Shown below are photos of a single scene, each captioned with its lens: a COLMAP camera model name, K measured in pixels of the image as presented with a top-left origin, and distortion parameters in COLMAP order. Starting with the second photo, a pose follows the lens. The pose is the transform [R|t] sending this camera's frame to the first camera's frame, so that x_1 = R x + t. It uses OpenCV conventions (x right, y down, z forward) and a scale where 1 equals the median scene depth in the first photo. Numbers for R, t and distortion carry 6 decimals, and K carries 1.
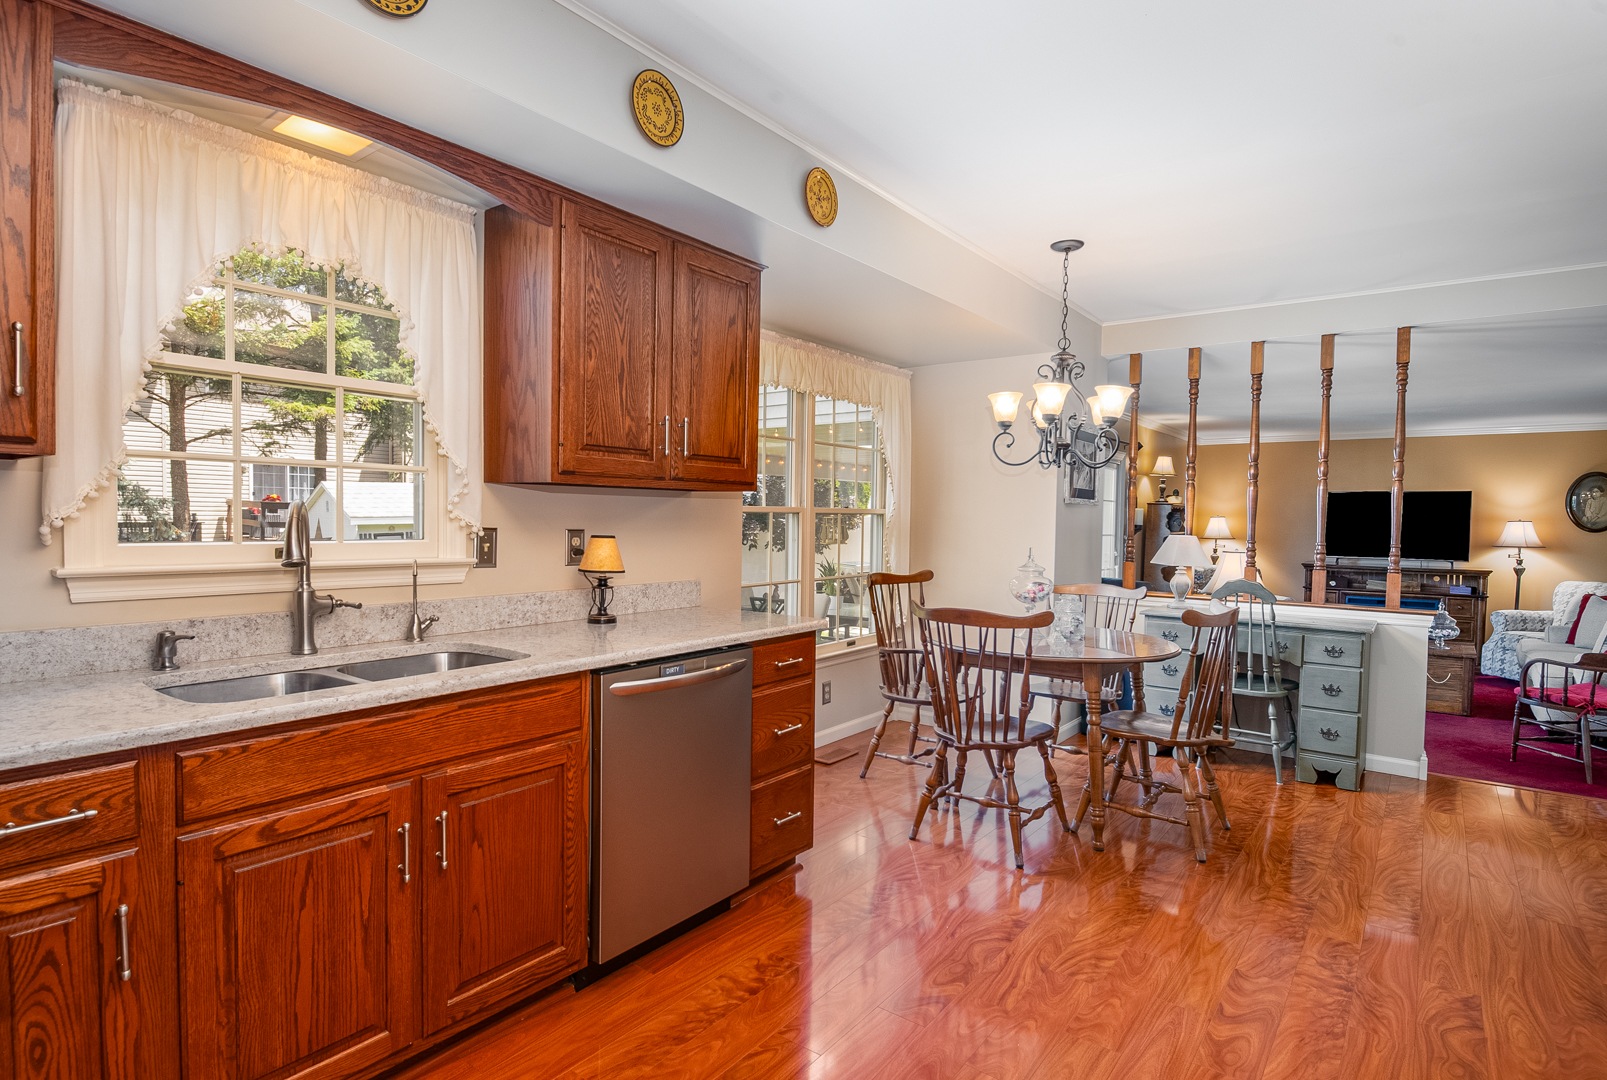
lens RADIAL K [[854.6, 0, 763.5], [0, 854.6, 547.4], [0, 0, 1]] dist [-0.001188, -0.008847]
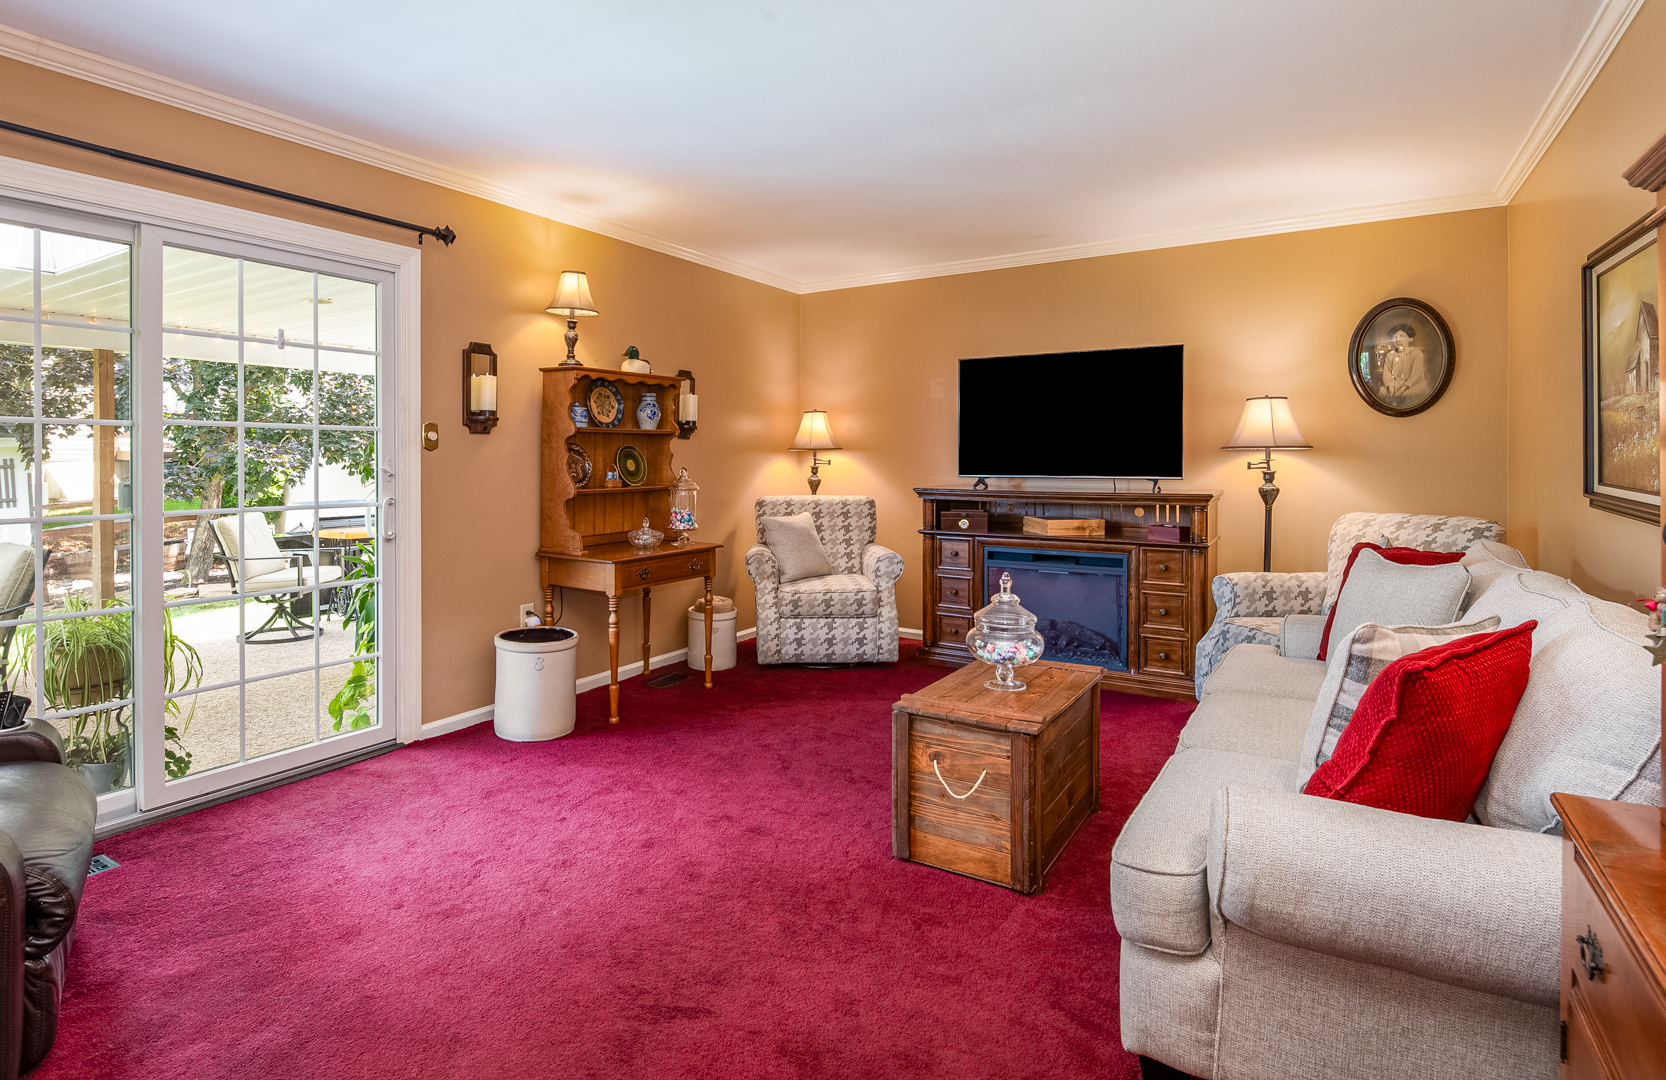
lens RADIAL K [[840.1, 0, 808.0], [0, 840.1, 459.7], [0, 0, 1]] dist [0.000452, -0.000238]
pose [[0.995652, -0.011917, 0.092390, 0.644279], [0.015321, 0.999226, -0.036222, 0.023753], [-0.091887, 0.037480, 0.995064, 0.590161]]
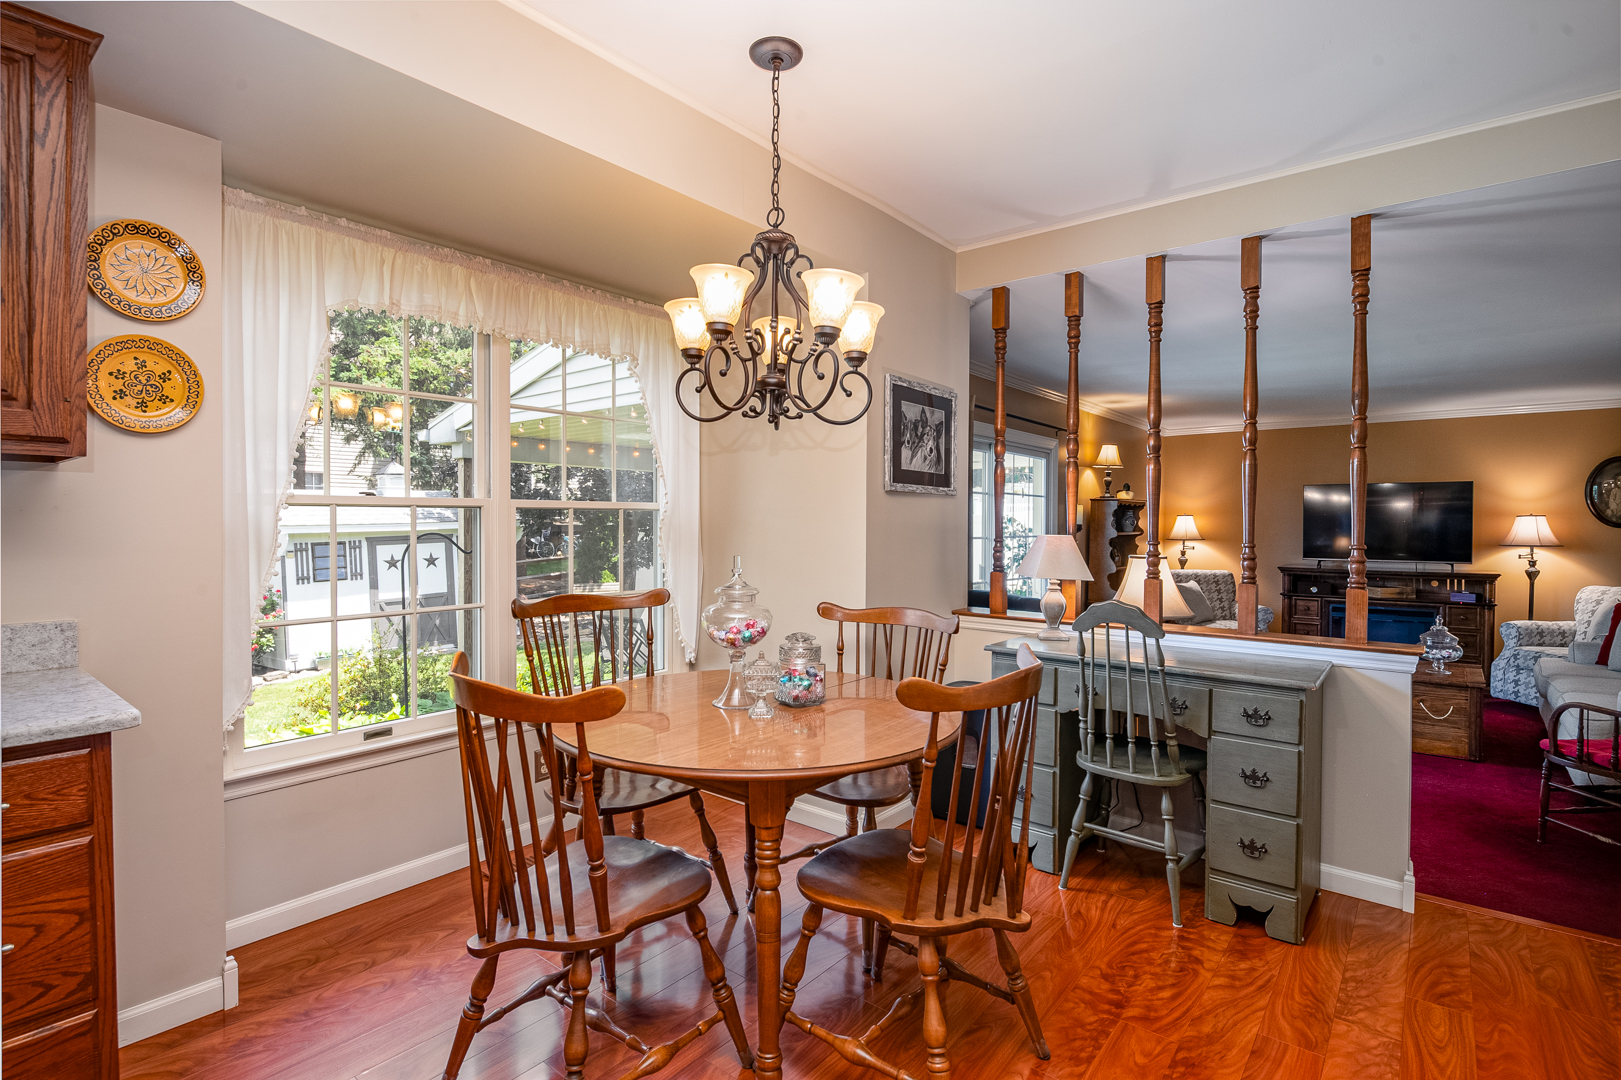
lens RADIAL K [[777.3, 0, 805.4], [0, 777.3, 532.0], [0, 0, 1]] dist [0.001674, -0.009494]
pose [[0.999793, -0.009479, -0.018013, 0.202108], [0.009012, 0.999626, -0.025820, -0.001156], [0.018251, 0.025652, 0.999504, 0.243250]]
